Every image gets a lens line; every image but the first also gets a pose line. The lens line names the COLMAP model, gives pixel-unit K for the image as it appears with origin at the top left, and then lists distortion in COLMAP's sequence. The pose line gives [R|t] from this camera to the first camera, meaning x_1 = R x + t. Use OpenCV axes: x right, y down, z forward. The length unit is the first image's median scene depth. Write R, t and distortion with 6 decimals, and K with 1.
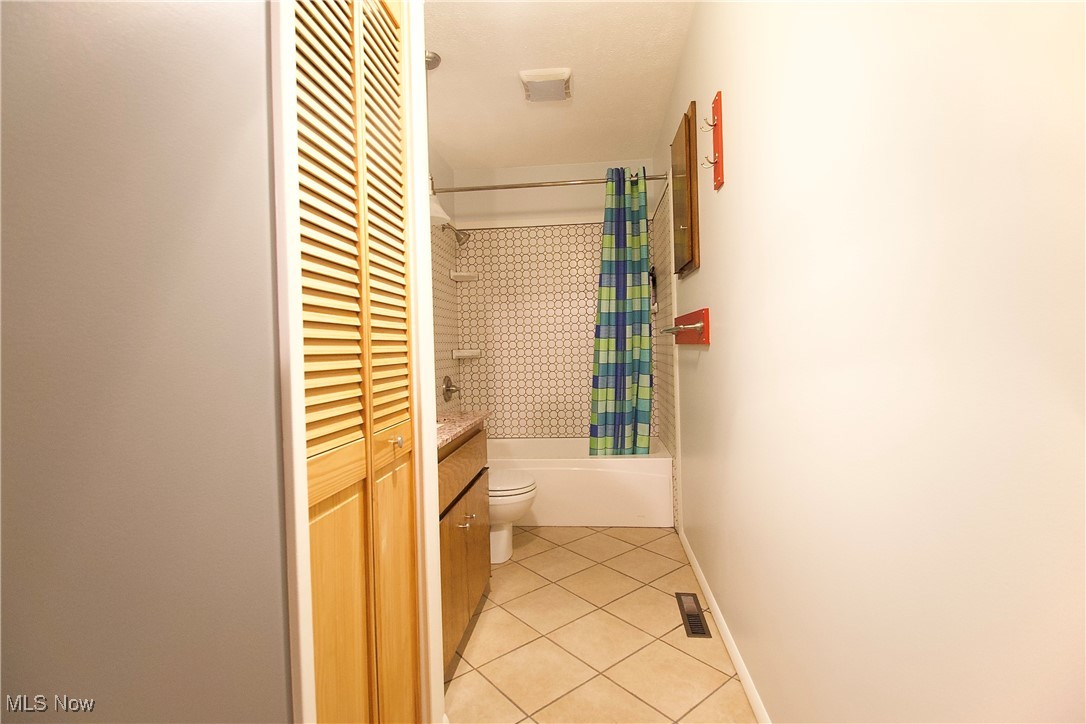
lens RADIAL K [[506.9, 0, 547.4], [0, 506.9, 350.1], [0, 0, 1]] dist [0.003594, -0.014117]
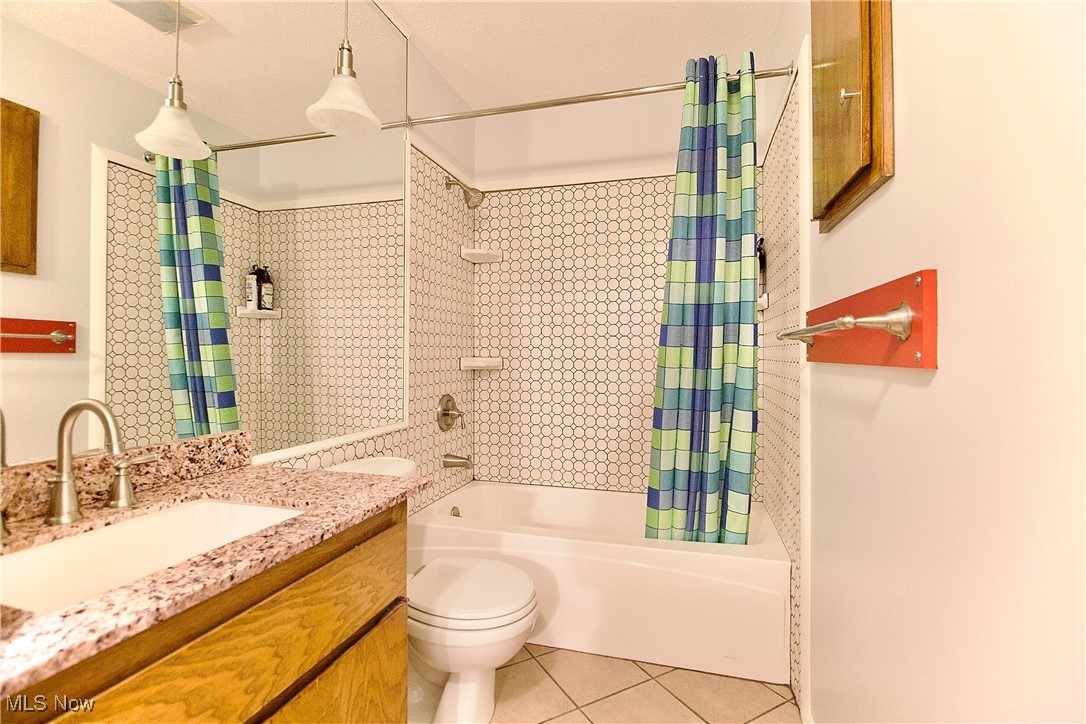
lens RADIAL K [[506.9, 0, 547.4], [0, 506.9, 350.1], [0, 0, 1]] dist [0.003594, -0.014117]
pose [[0.983761, 0.029907, -0.176972, 0.068435], [-0.032586, 0.999394, -0.012249, -0.006825], [0.176498, 0.017817, 0.984140, 0.369960]]
